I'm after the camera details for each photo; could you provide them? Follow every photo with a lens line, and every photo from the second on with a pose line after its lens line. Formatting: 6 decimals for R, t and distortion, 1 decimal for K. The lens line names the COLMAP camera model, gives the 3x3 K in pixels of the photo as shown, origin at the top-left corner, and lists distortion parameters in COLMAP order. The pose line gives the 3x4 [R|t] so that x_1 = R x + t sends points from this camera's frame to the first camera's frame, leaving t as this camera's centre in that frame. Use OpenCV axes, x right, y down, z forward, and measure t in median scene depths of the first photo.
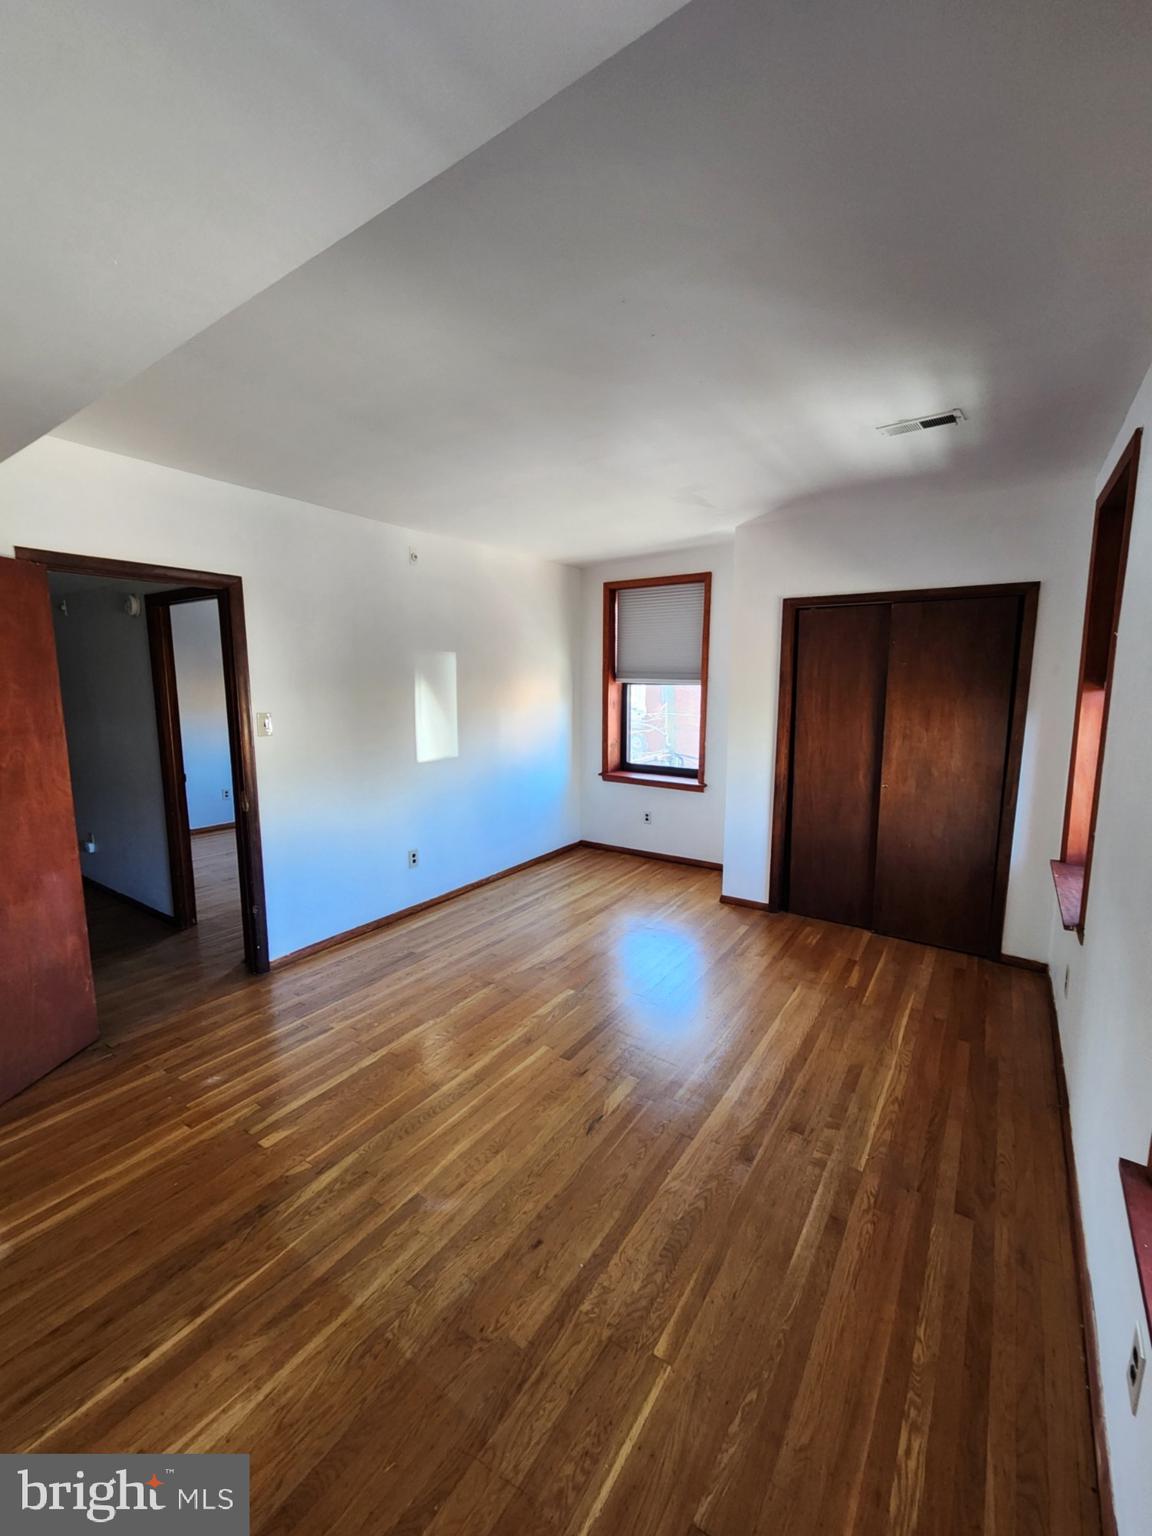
lens RADIAL K [[597.7, 0, 579.8], [0, 597.7, 812.3], [0, 0, 1]] dist [-0.033122, -0.000016]
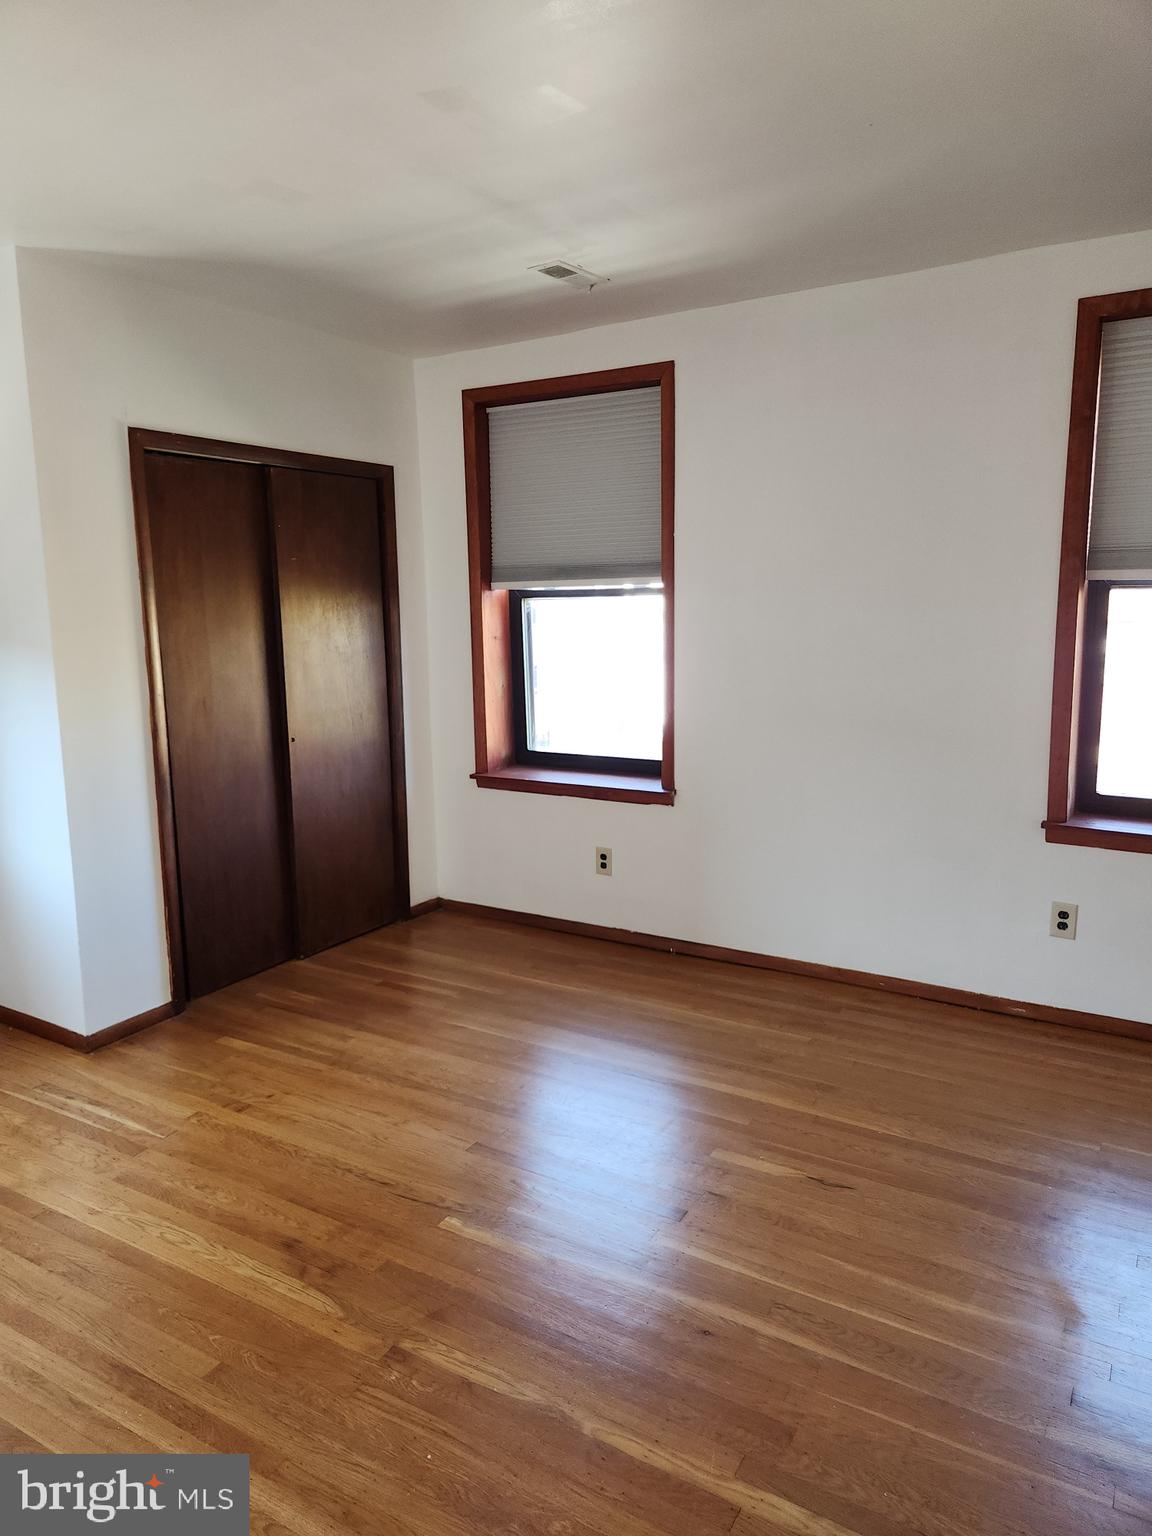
lens RADIAL K [[1033.3, 0, 544.8], [0, 1033.3, 758.4], [0, 0, 1]] dist [0.065458, -0.057655]
pose [[-0.041315, -0.154800, 0.987082, -1.057160], [0.230703, 0.959751, 0.160170, -0.229292], [-0.972147, 0.234340, -0.003939, 1.143778]]
